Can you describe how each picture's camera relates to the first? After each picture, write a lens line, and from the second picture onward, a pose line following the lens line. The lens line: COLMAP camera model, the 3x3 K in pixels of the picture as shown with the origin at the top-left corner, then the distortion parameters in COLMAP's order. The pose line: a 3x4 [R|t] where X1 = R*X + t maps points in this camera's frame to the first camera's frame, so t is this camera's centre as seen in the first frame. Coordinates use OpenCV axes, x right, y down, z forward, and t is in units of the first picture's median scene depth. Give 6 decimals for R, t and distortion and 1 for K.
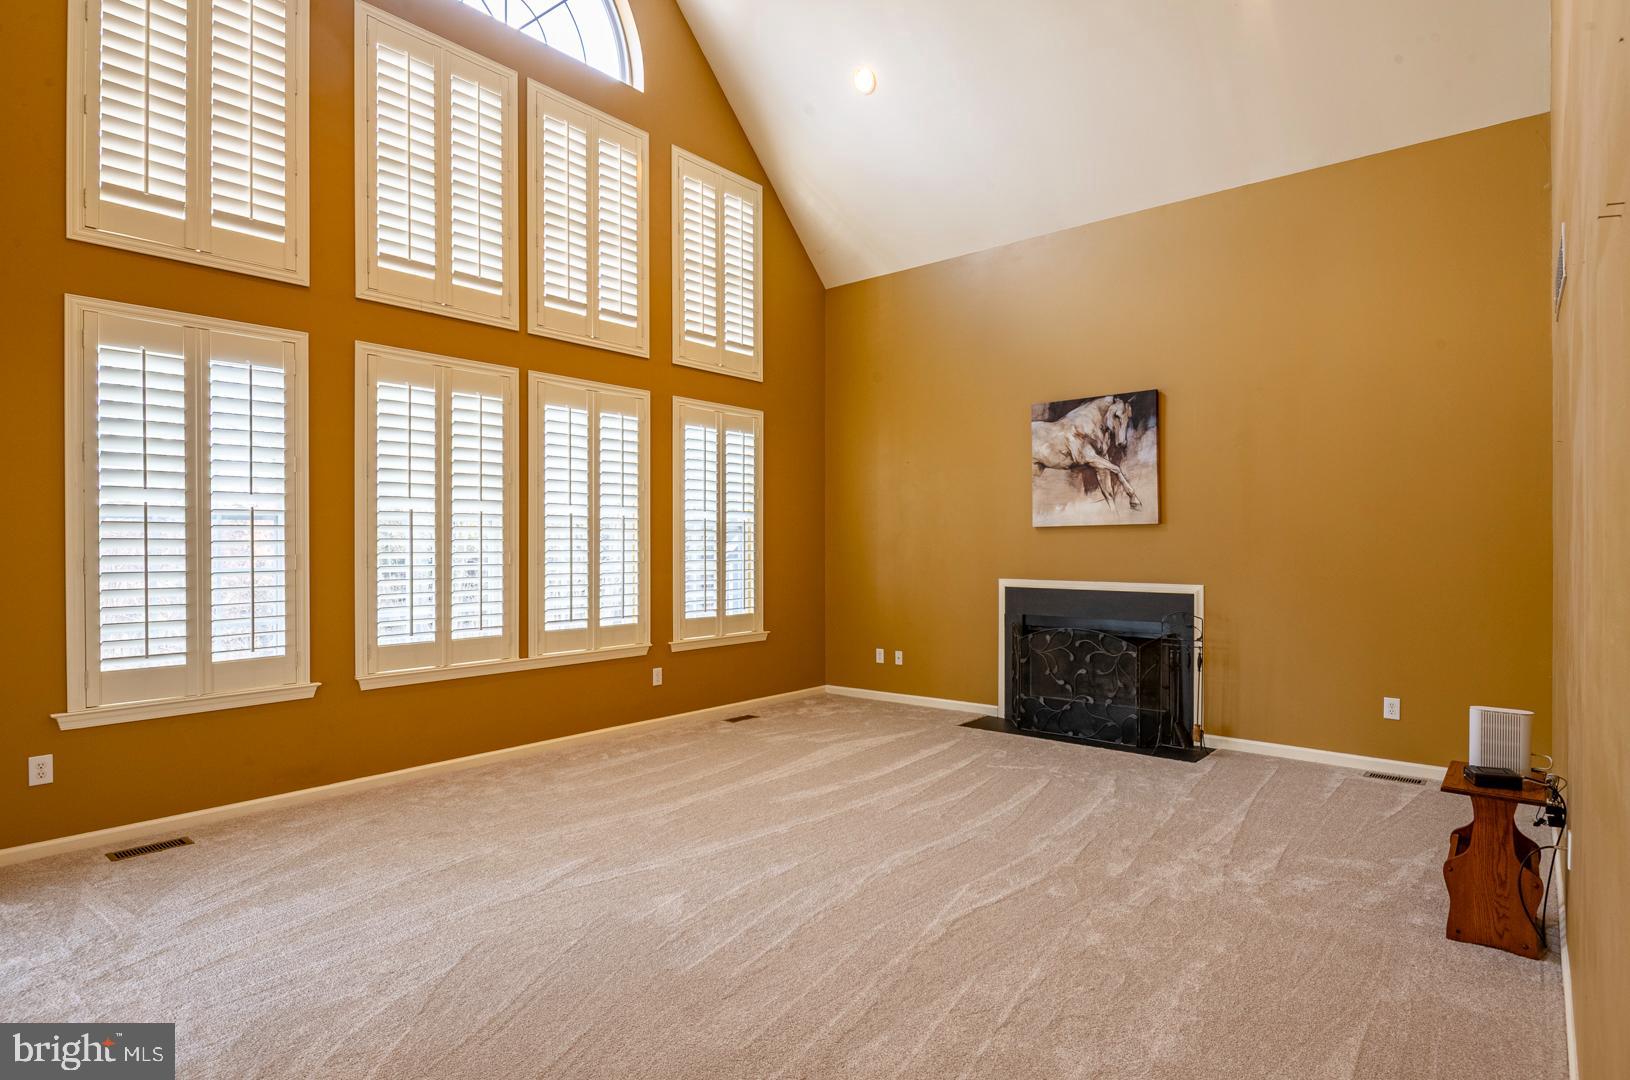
lens RADIAL K [[834.9, 0, 812.9], [0, 834.9, 540.1], [0, 0, 1]] dist [-0.002642, -0.000642]
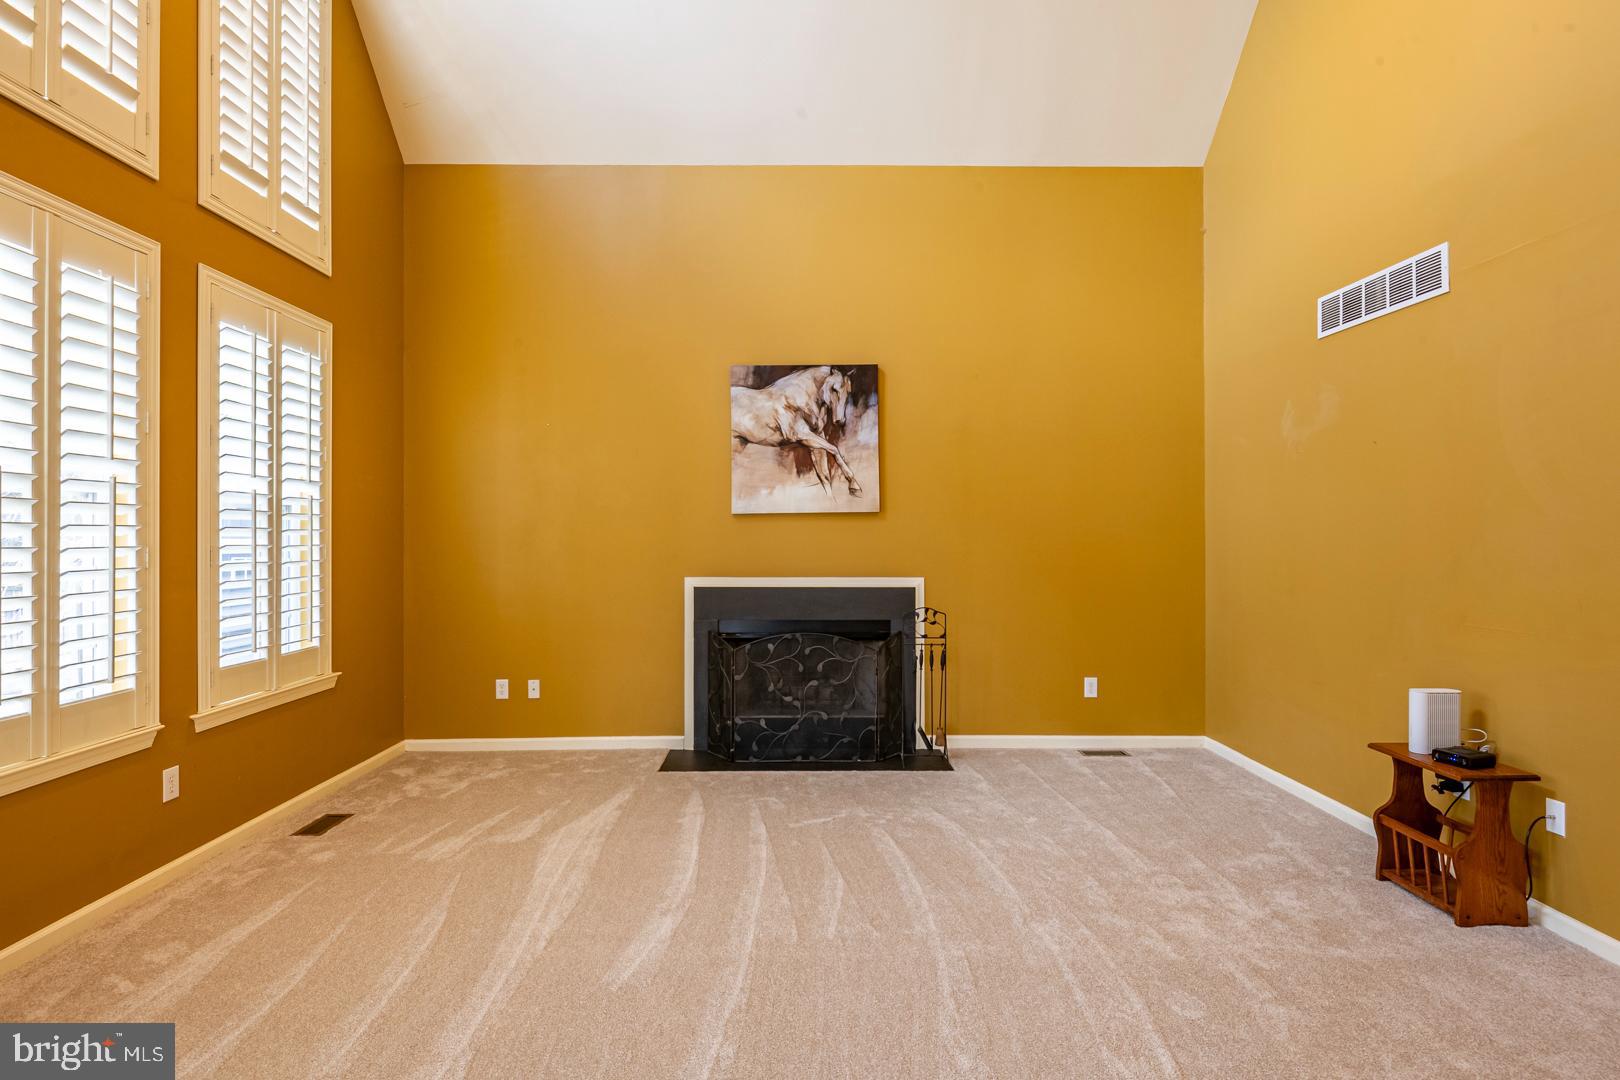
lens RADIAL K [[828.7, 0, 806.4], [0, 828.7, 530.5], [0, 0, 1]] dist [0.007823, -0.011167]
pose [[0.764673, 0.002806, 0.644412, -0.224120], [-0.002516, 0.999996, -0.001368, 0.002133], [-0.644414, -0.000575, 0.764677, 0.345844]]
